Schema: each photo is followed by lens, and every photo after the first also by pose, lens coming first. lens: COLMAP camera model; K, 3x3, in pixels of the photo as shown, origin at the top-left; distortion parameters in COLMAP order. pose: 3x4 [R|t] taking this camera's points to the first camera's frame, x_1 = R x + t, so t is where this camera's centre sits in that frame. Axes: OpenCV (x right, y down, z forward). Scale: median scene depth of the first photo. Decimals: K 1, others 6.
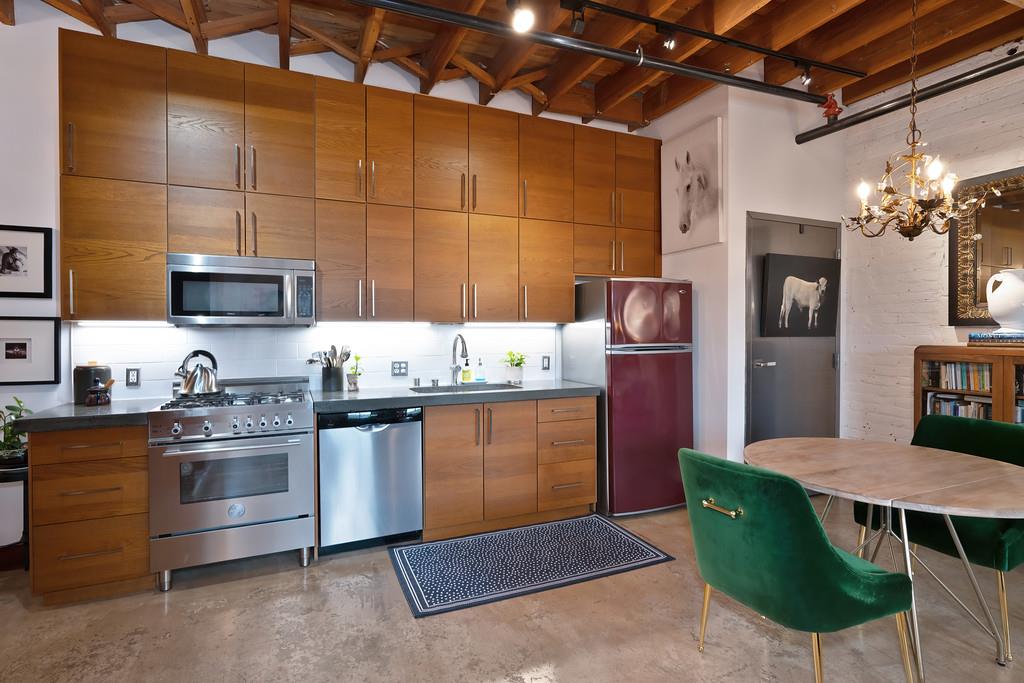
lens RADIAL K [[541.3, 0, 535.7], [0, 541.3, 337.2], [0, 0, 1]] dist [-0.000687, 0.000247]
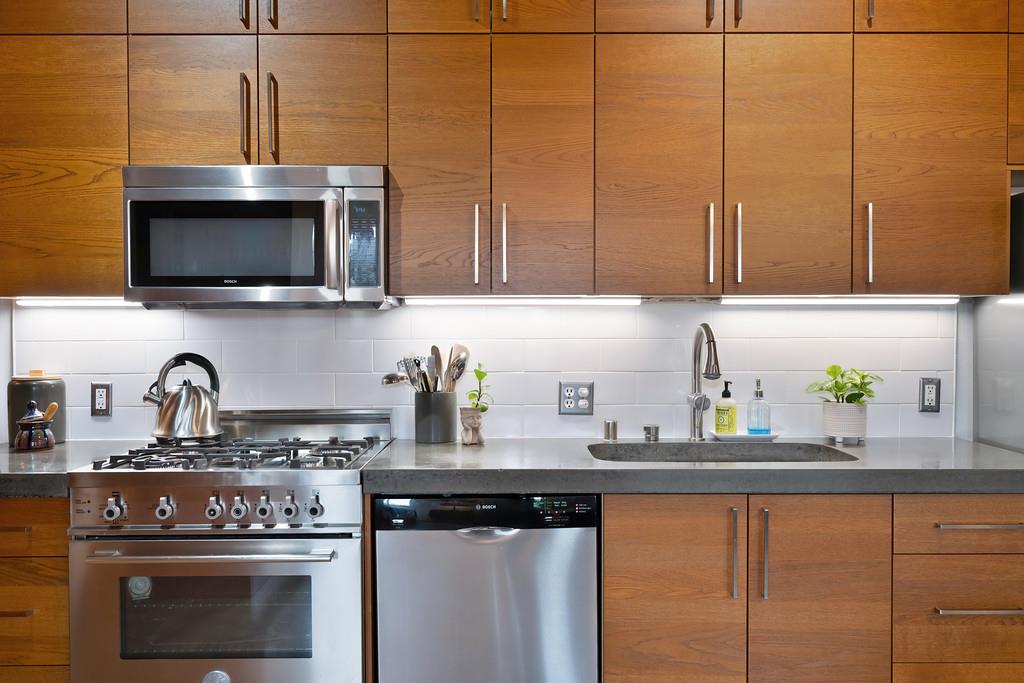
lens RADIAL K [[970.6, 0, 512.0], [0, 970.6, 341.5], [0, 0, 1]] dist [-0.003292, -0.002294]
pose [[0.912557, 0.010504, -0.408814, 0.035090], [-0.005096, 0.999885, 0.014315, -0.001580], [0.408917, -0.010980, 0.912506, 0.253807]]
